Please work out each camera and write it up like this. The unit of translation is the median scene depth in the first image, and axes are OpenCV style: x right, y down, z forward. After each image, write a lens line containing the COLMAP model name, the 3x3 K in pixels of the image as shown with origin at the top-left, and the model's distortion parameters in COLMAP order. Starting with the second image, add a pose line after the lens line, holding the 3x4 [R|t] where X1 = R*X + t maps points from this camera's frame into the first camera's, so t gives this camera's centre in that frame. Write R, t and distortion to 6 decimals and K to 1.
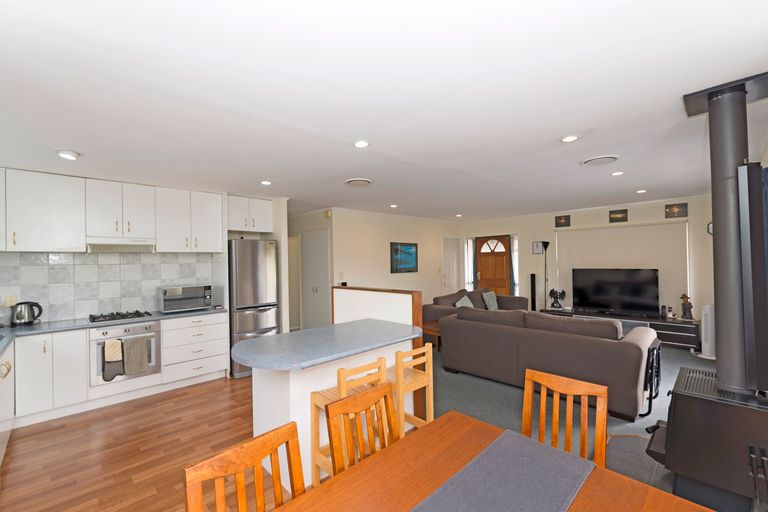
lens RADIAL K [[329.9, 0, 384.0], [0, 329.9, 256.0], [0, 0, 1]] dist [0.002339, 0.000075]
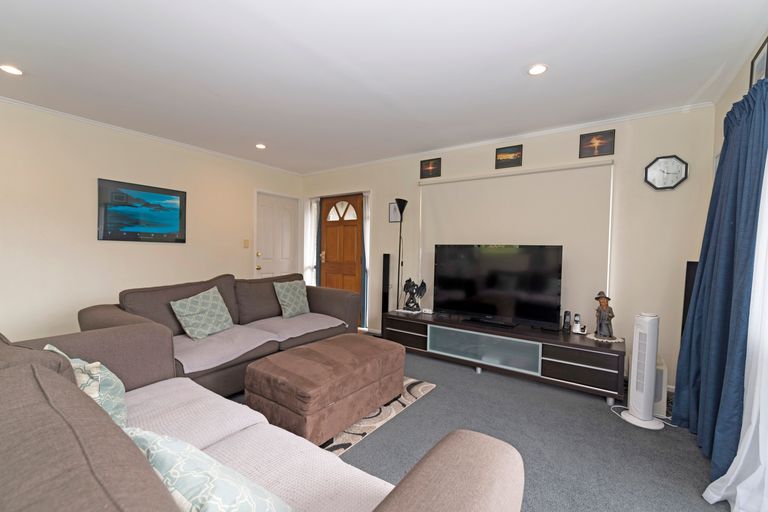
lens RADIAL K [[329.9, 0, 384.0], [0, 329.9, 256.0], [0, 0, 1]] dist [0.002339, 0.000075]
pose [[0.982244, 0.036652, 0.183991, 0.359410], [-0.042087, 0.998783, 0.025722, 0.045606], [-0.182824, -0.033009, 0.982591, 0.422096]]
